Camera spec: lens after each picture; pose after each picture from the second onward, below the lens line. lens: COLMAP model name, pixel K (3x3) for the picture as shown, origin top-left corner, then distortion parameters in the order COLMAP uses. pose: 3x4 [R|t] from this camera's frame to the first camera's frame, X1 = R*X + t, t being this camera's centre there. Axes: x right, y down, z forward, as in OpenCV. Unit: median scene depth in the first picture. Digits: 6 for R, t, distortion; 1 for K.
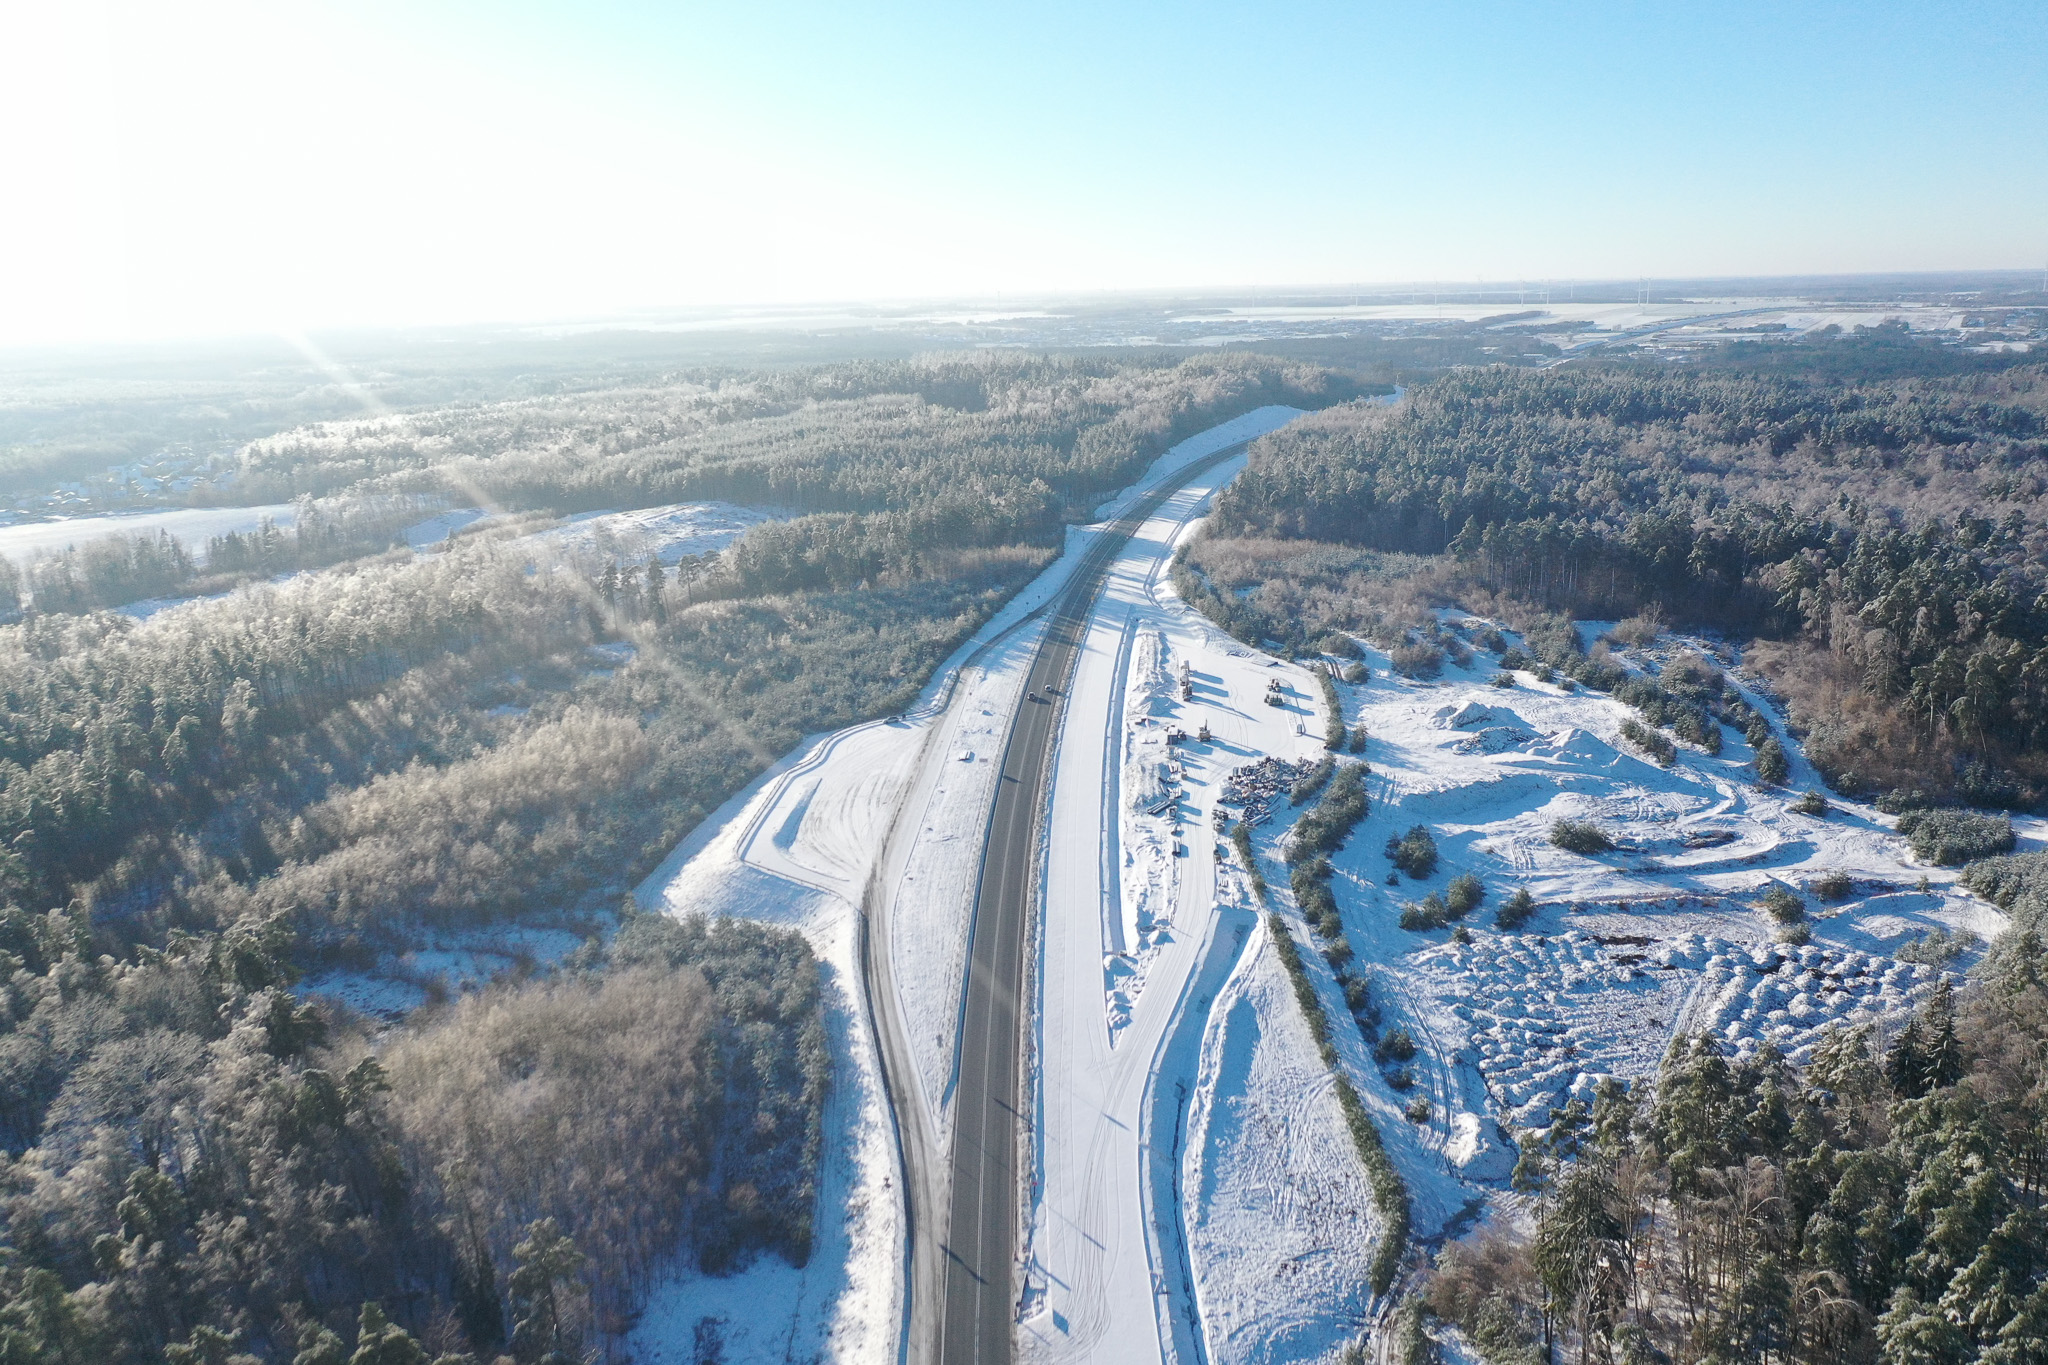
lens RADIAL K [[1623.4, 0, 1024.0], [0, 1623.4, 682.5], [0, 0, 1]] dist [-0.003490, 0.003143]
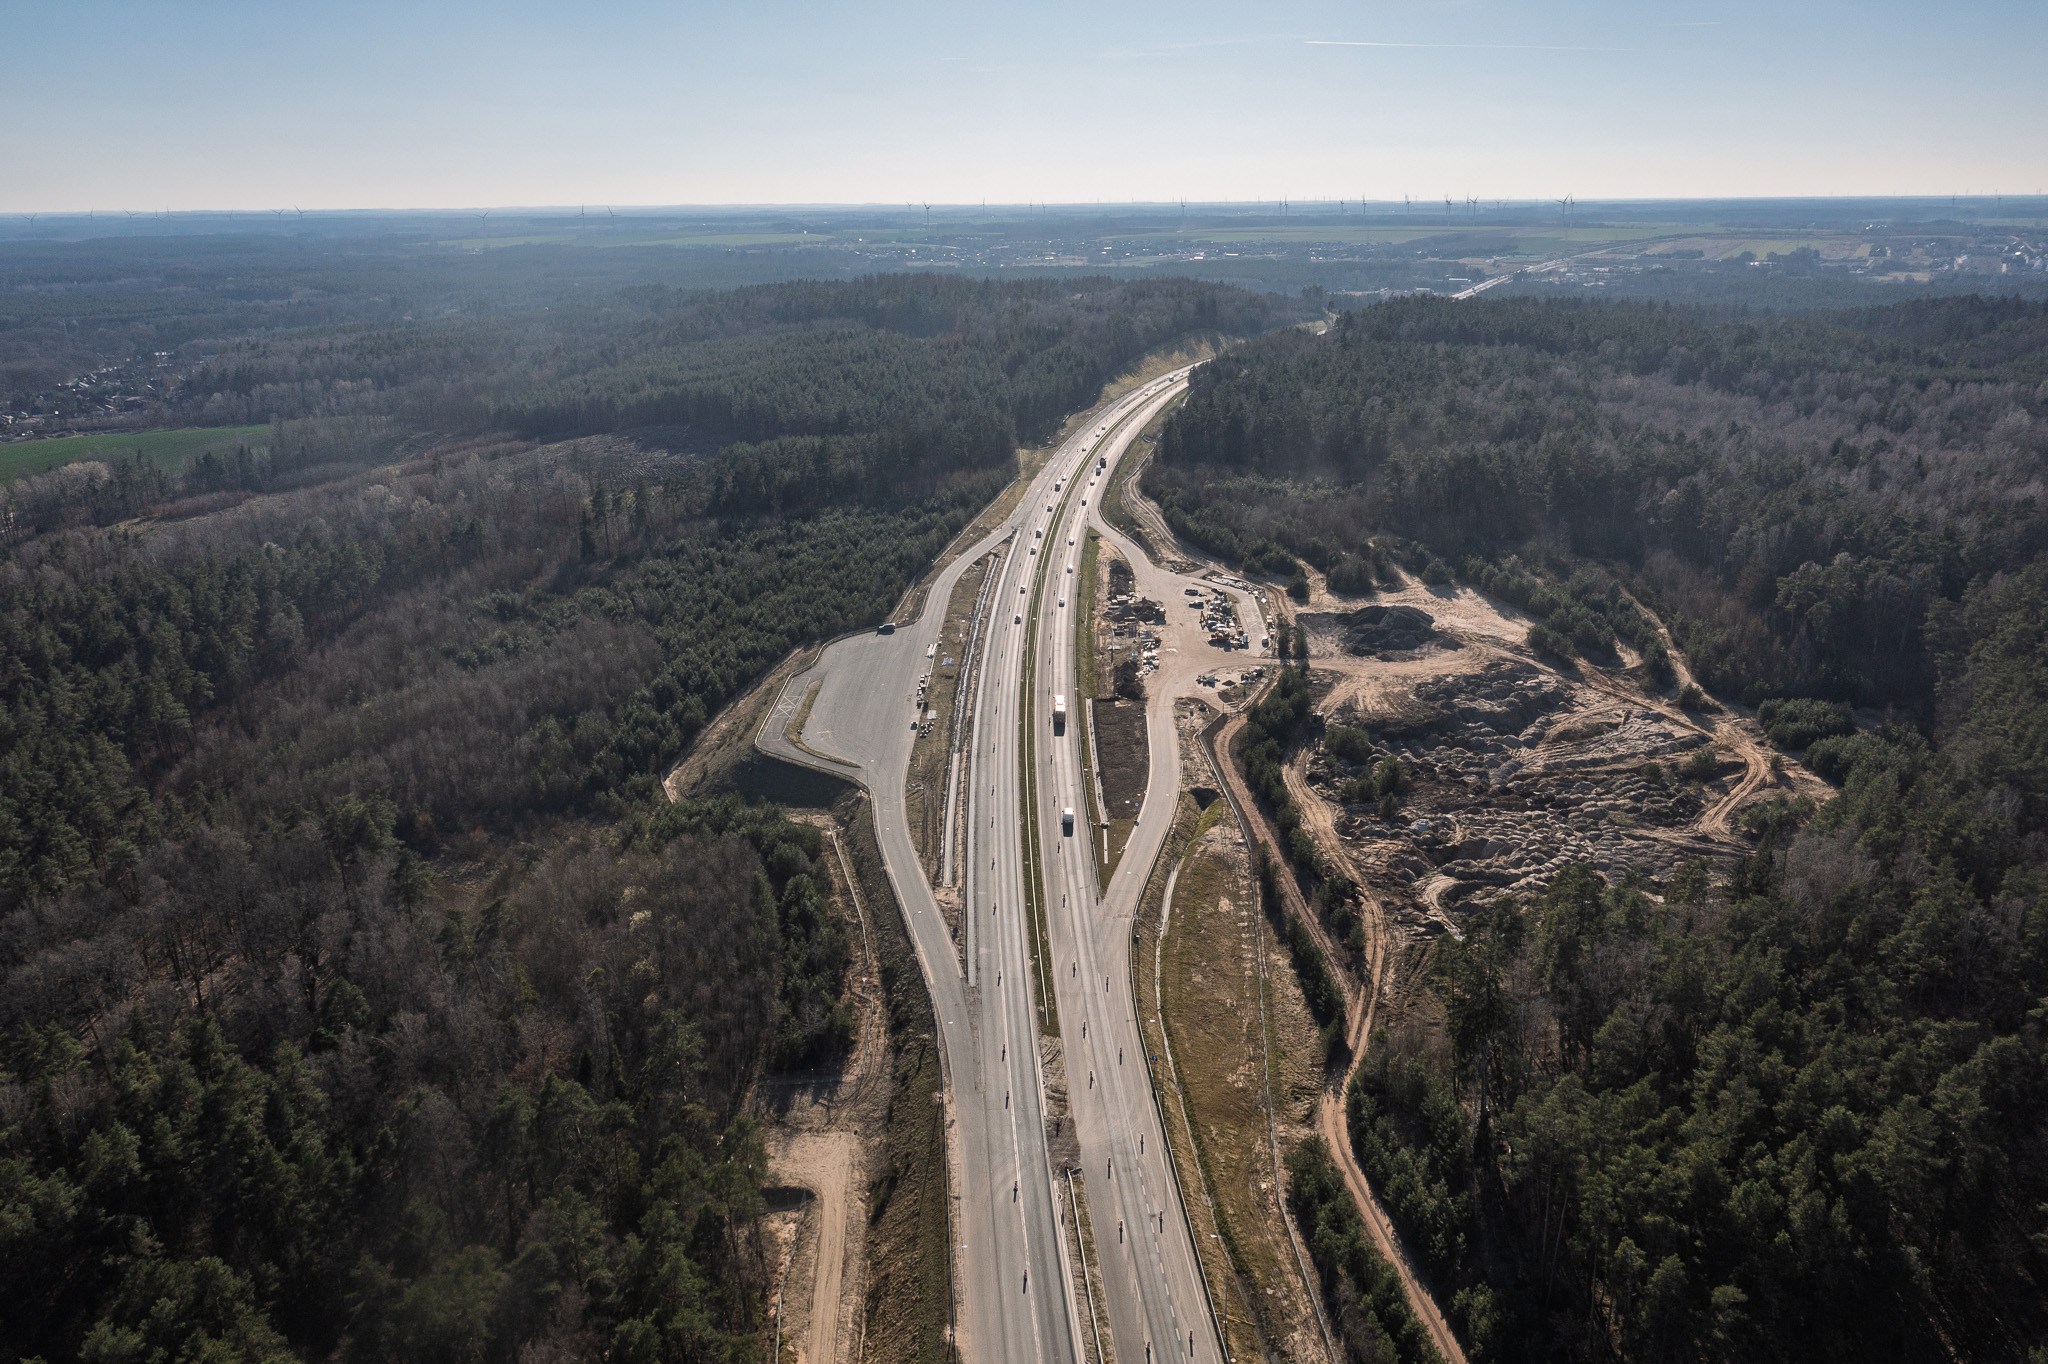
lens RADIAL K [[1618.0, 0, 1024.0], [0, 1618.0, 682.0], [0, 0, 1]] dist [-0.016461, -0.000663]
pose [[0.999030, -0.001808, 0.044004, -0.029326], [-0.000372, 0.998775, 0.049478, 0.004470], [-0.044040, -0.049446, 0.997805, -0.097872]]
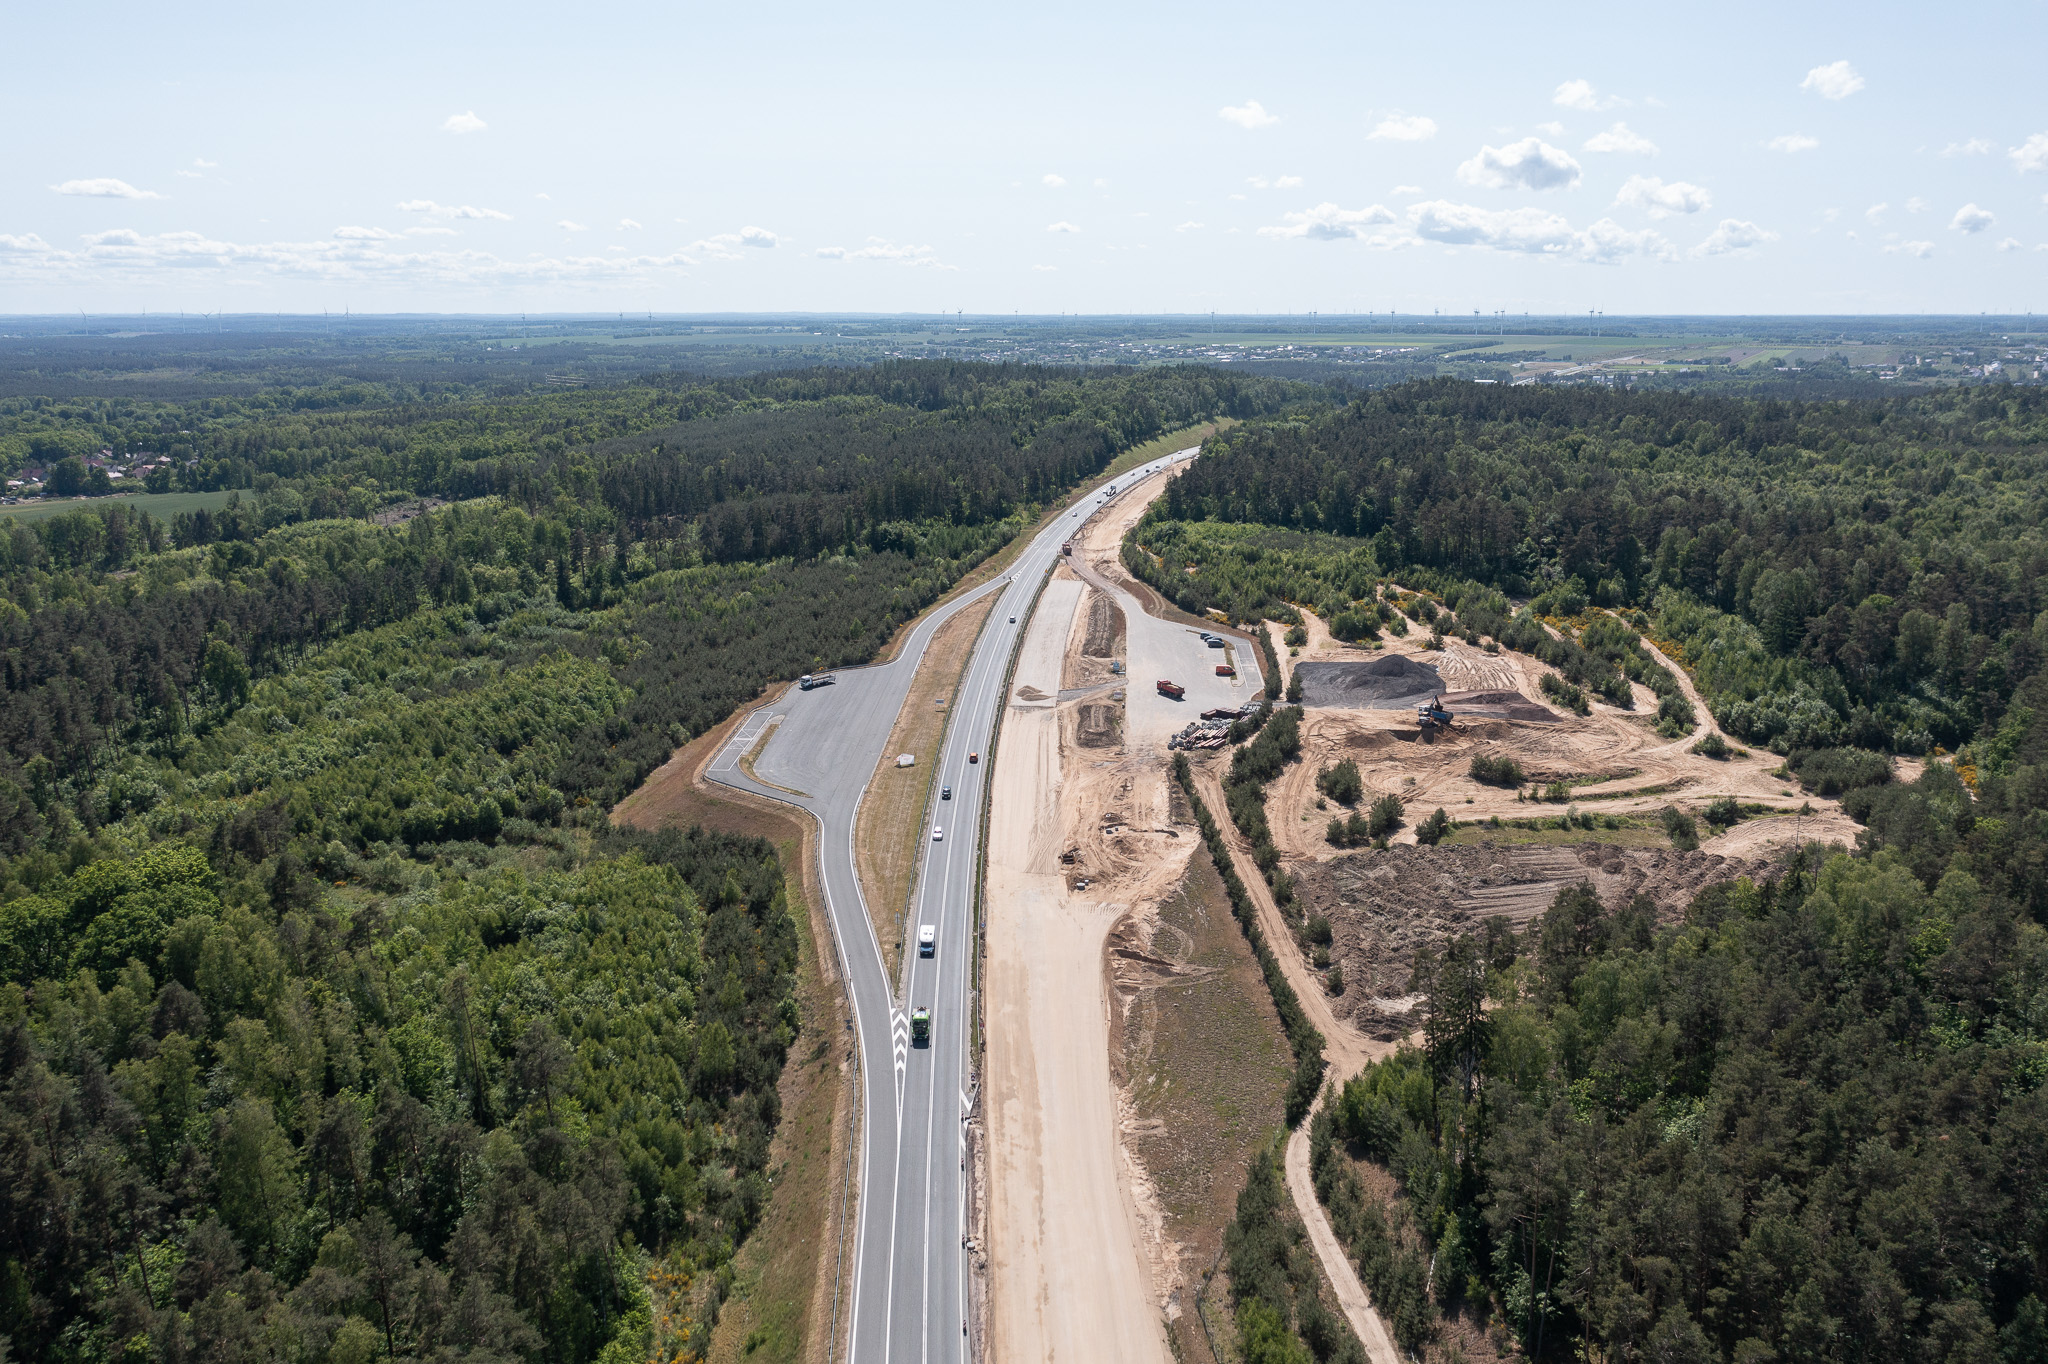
lens RADIAL K [[1623.4, 0, 1024.0], [0, 1623.4, 682.0], [0, 0, 1]] dist [-0.014151, 0.000118]
pose [[0.999508, 0.014357, 0.027896, 0.000454], [-0.014015, 0.999825, -0.012426, 0.040582], [-0.028069, 0.012029, 0.999534, -0.047061]]
